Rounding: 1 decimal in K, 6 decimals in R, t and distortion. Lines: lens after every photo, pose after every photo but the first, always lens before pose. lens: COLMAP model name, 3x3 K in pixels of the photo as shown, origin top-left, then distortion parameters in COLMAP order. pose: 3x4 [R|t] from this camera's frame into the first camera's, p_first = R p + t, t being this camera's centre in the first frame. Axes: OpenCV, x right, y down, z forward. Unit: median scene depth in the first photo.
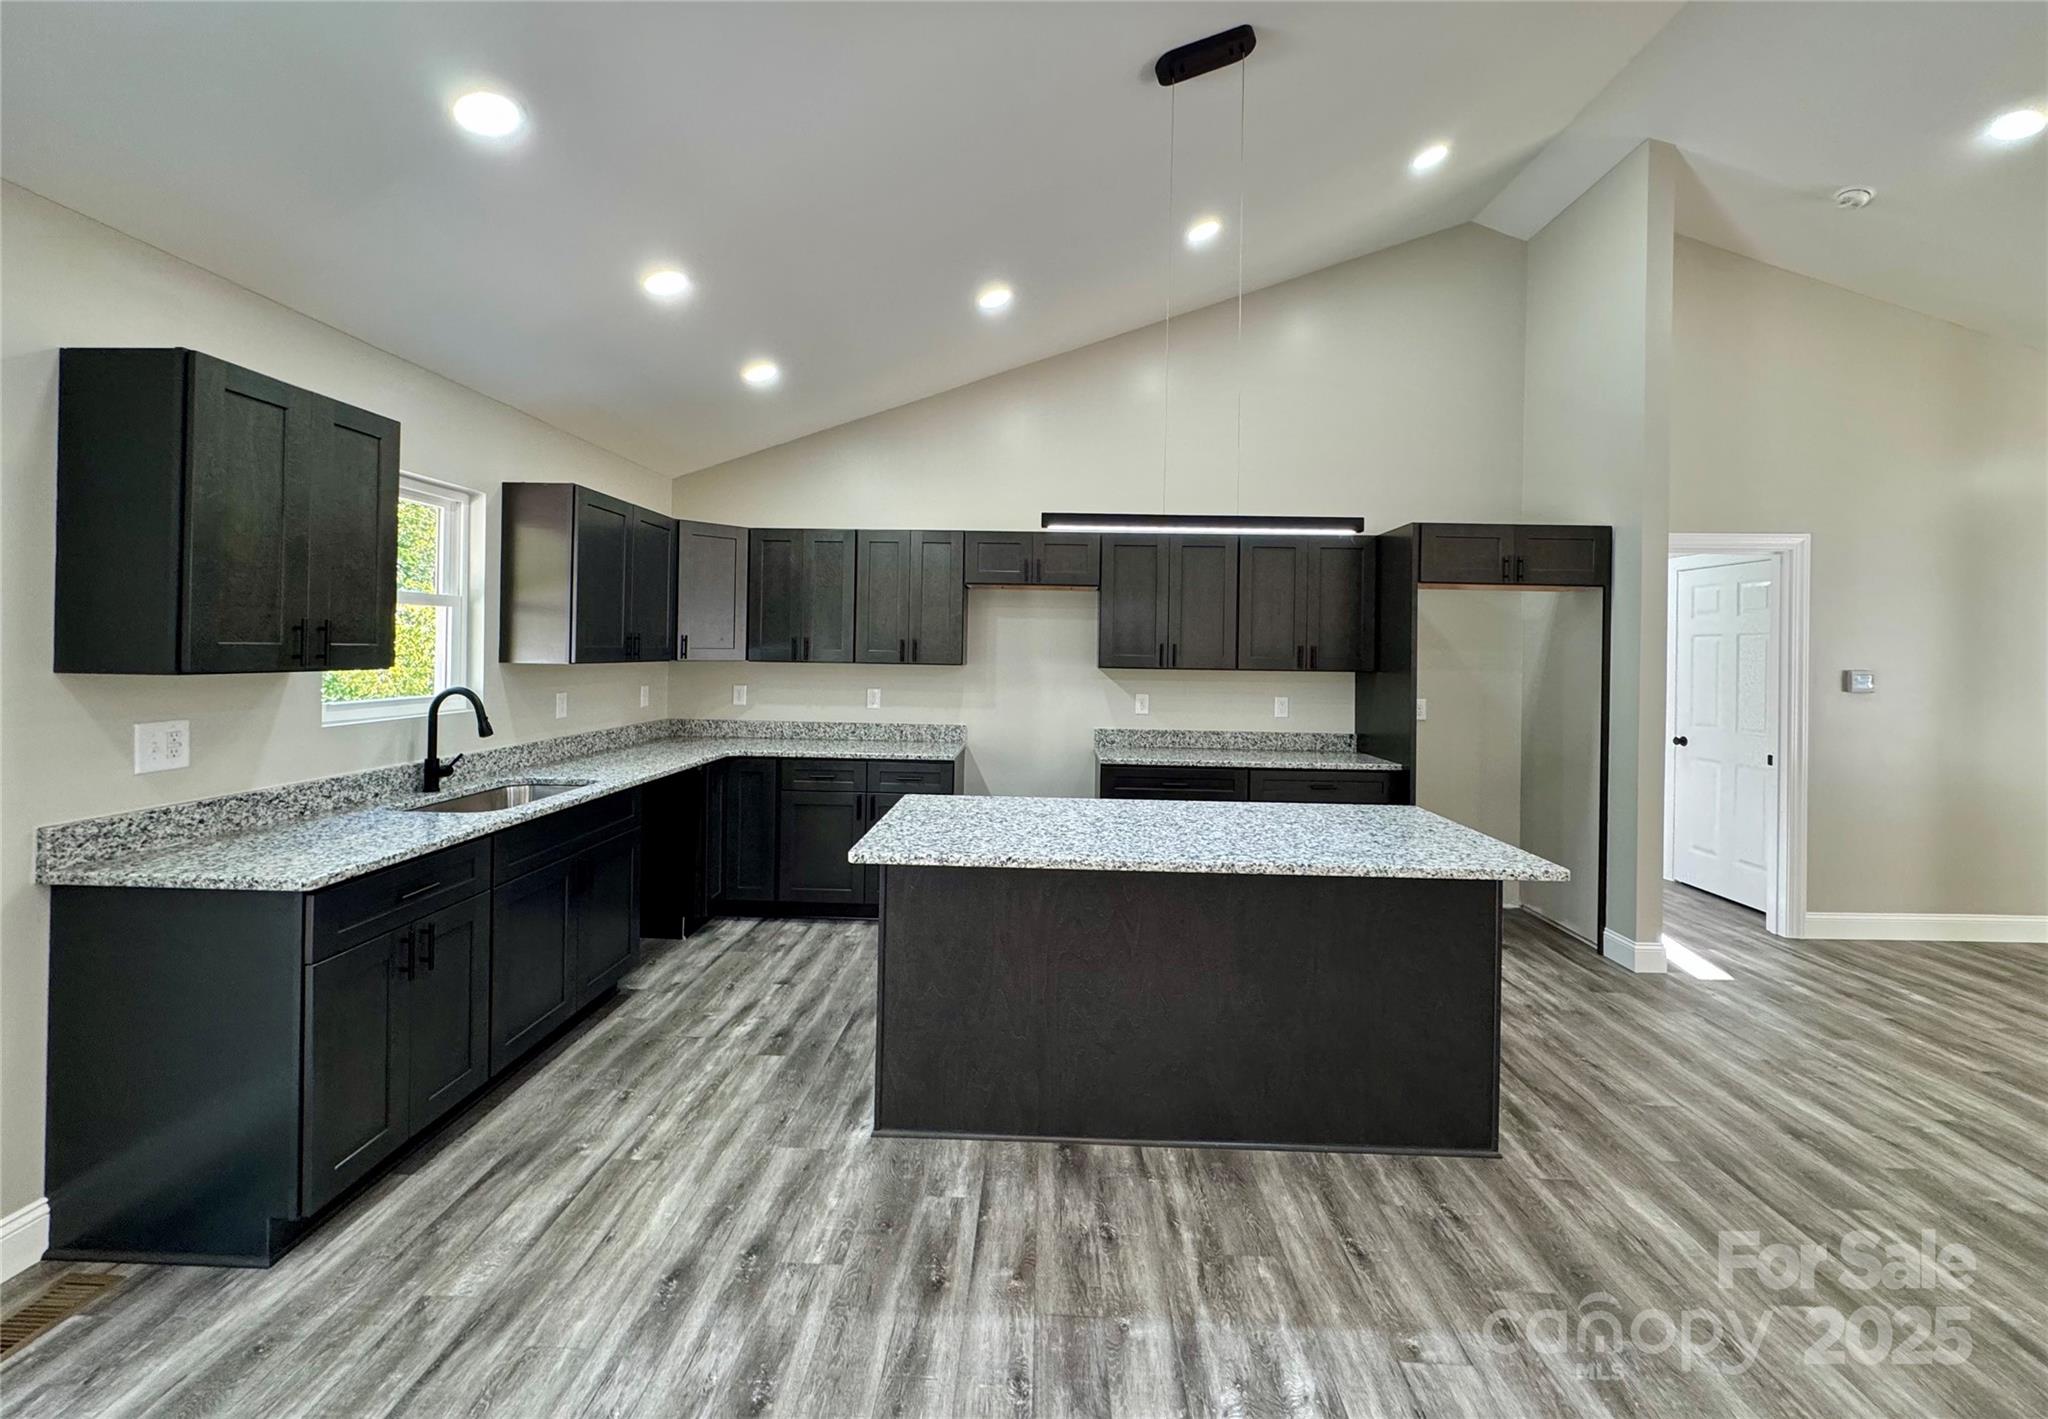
lens RADIAL K [[827.5, 0, 1015.1], [0, 827.5, 658.0], [0, 0, 1]] dist [0.000226, -0.000177]
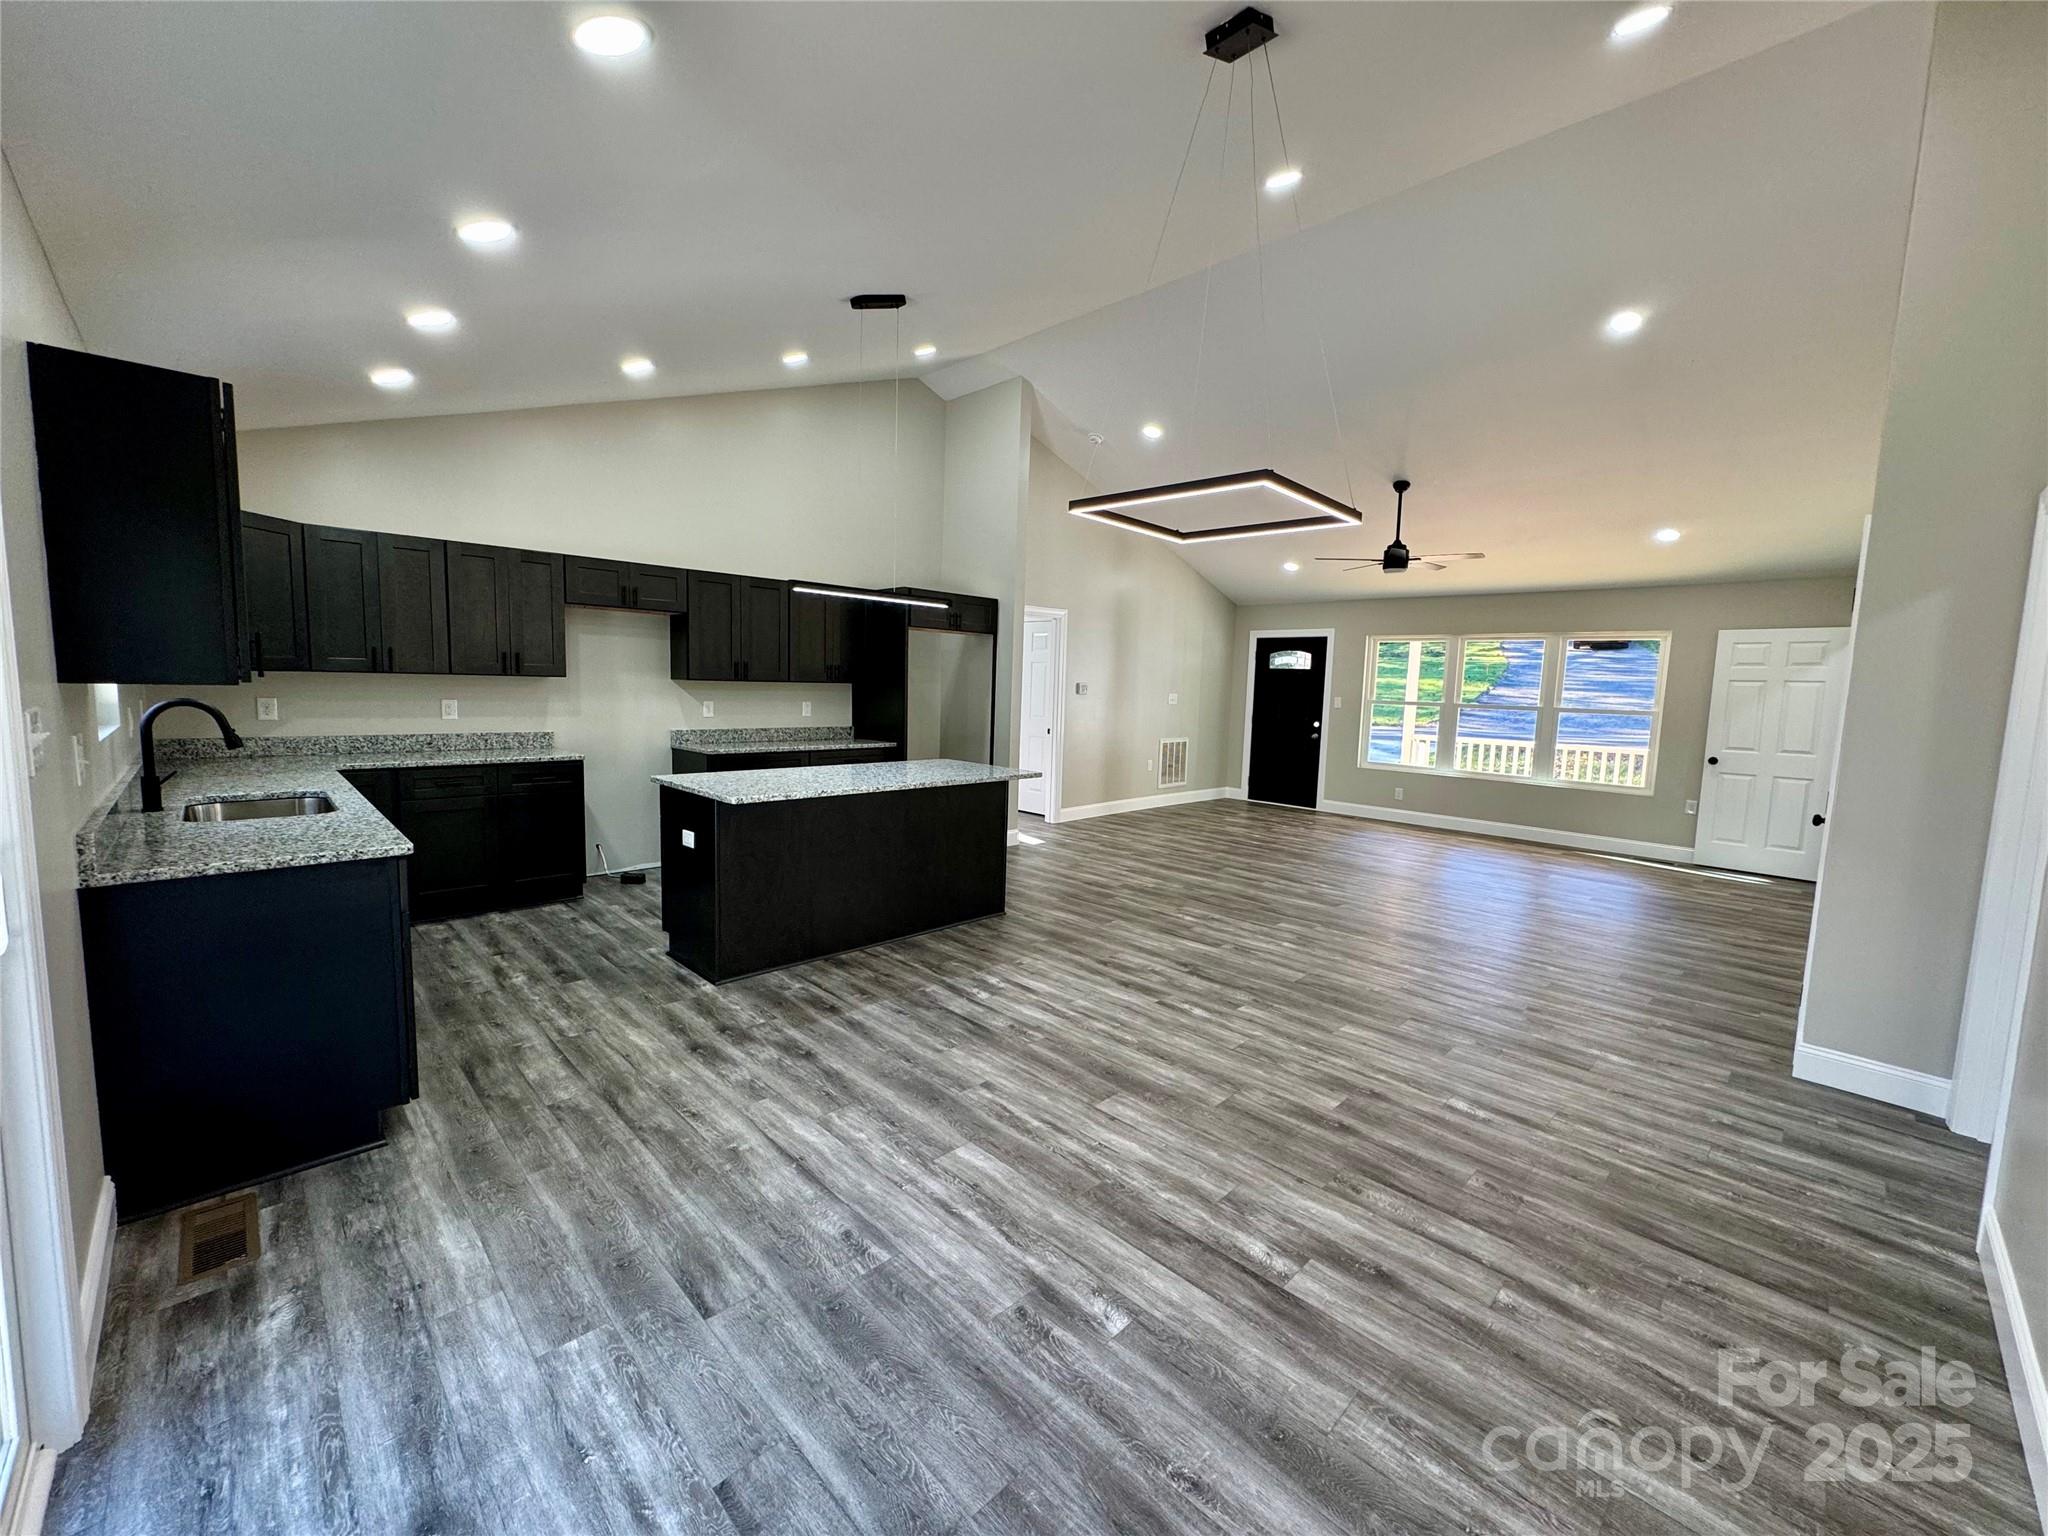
lens RADIAL K [[806.1, 0, 1030.2], [0, 806.1, 806.3], [0, 0, 1]] dist [-0.000235, -0.000066]
pose [[0.686967, -0.108732, 0.718508, -0.703204], [-0.013094, 0.986730, 0.161842, -0.005299], [-0.726571, -0.120588, 0.676427, -0.352423]]
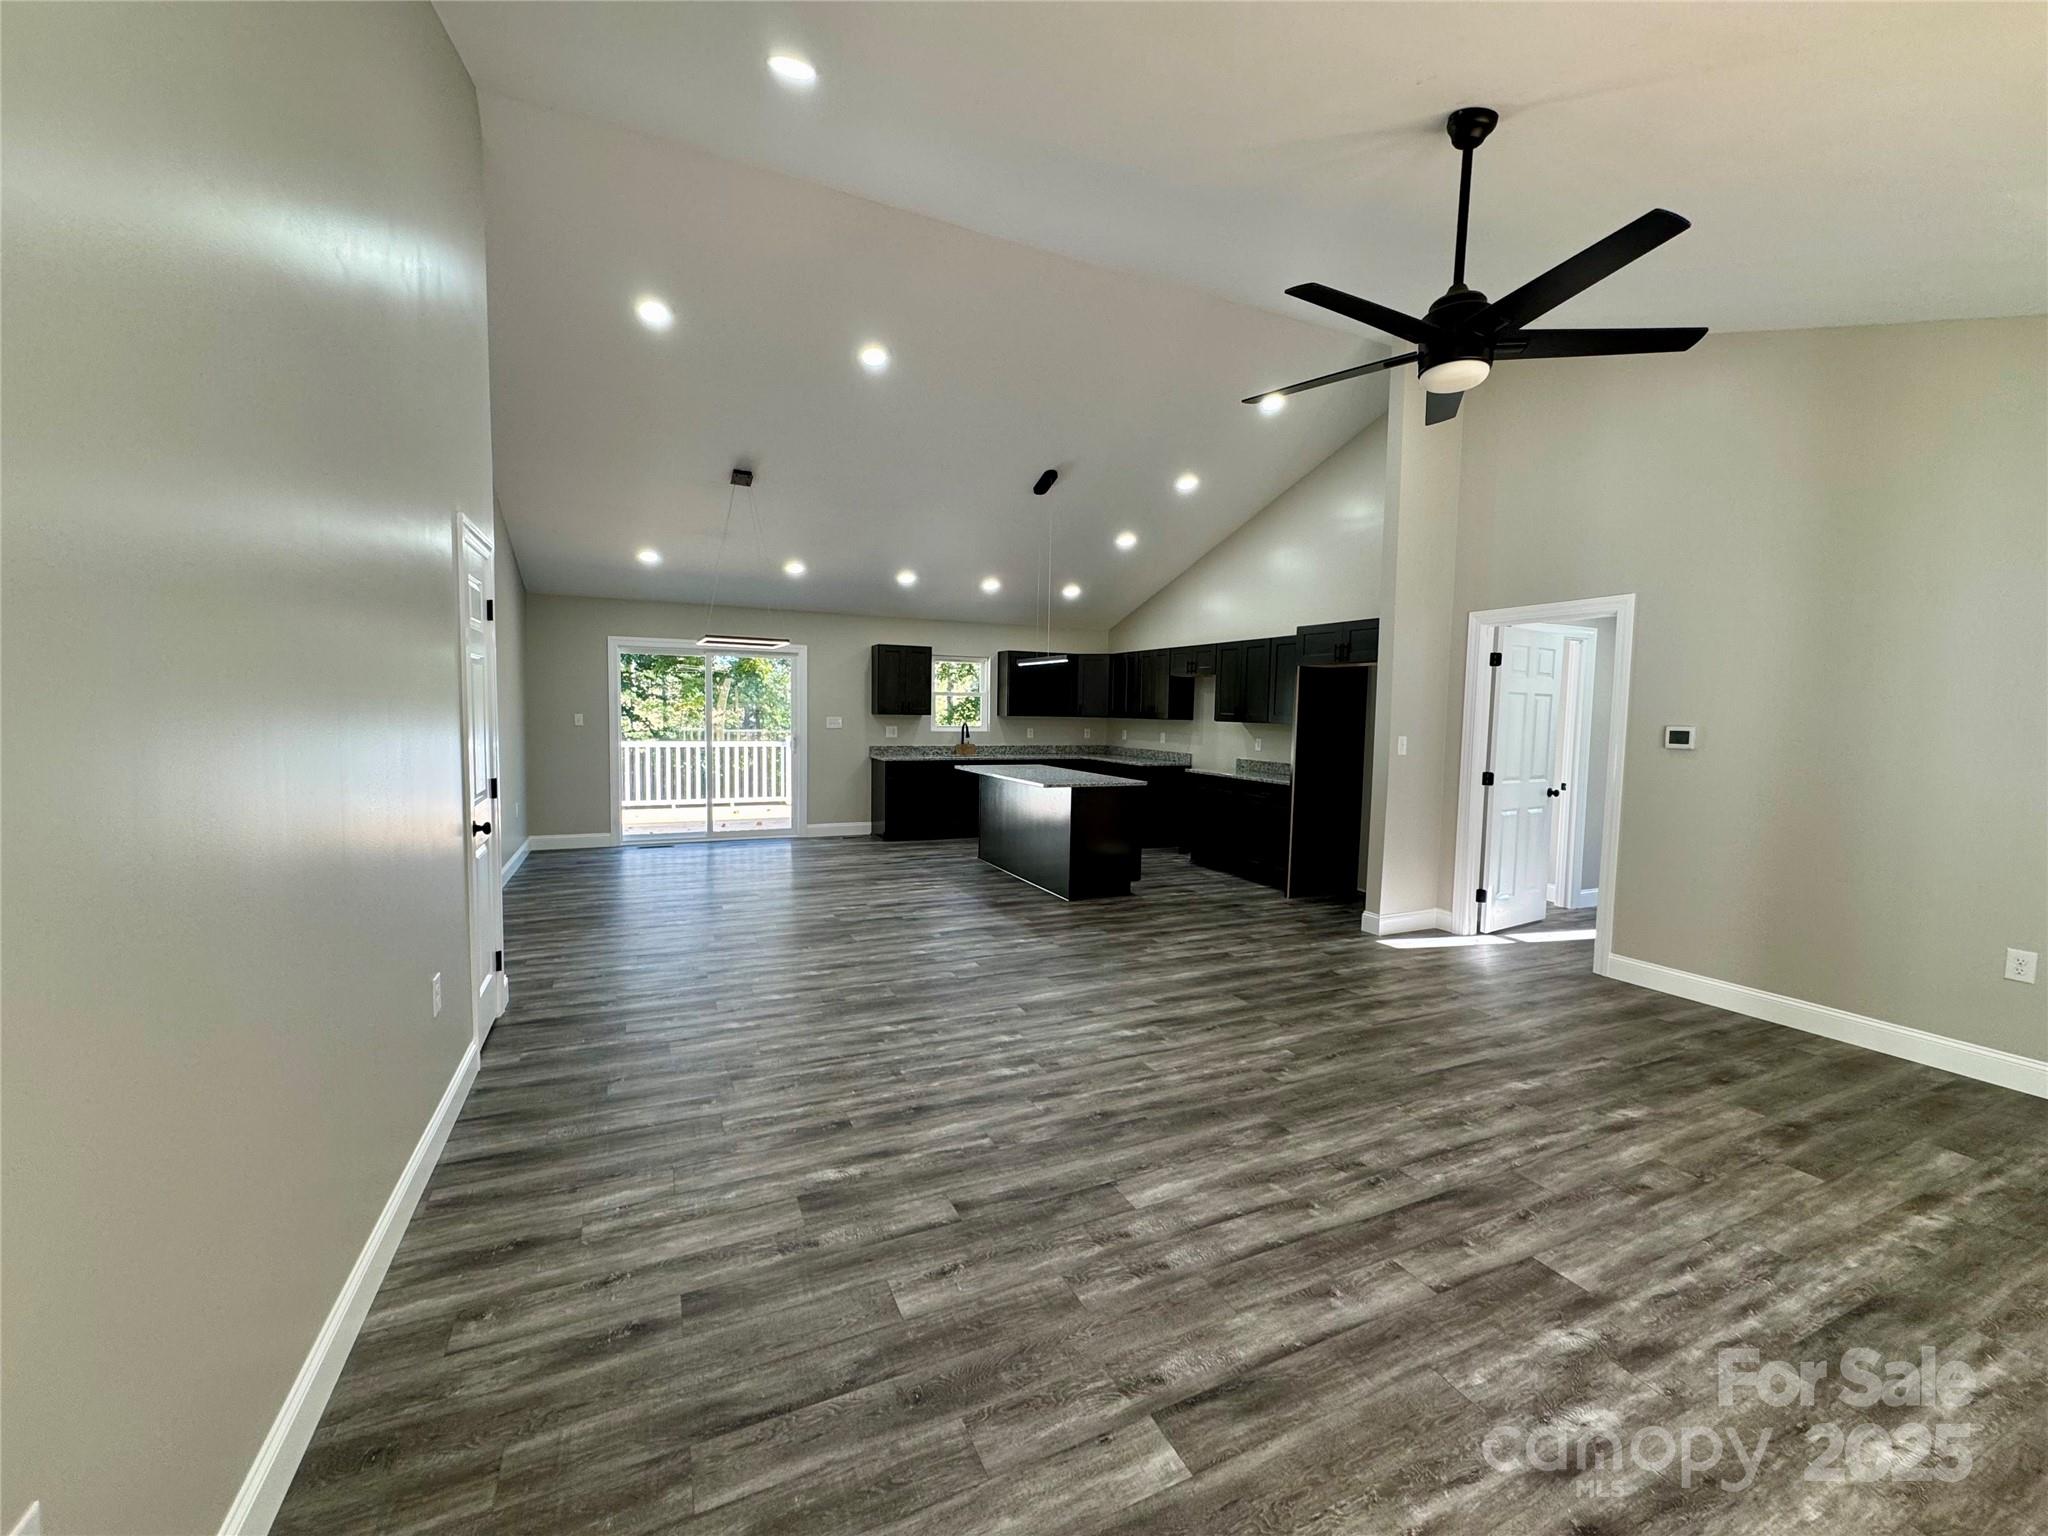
lens RADIAL K [[823.7, 0, 1024.0], [0, 823.7, 768.0], [0, 0, 1]] dist [0.000437, 0.000043]
pose [[0.447267, 0.055160, -0.892698, 2.415088], [-0.014562, 0.998413, 0.054396, 0.034995], [0.894282, -0.011330, 0.447361, -0.247233]]
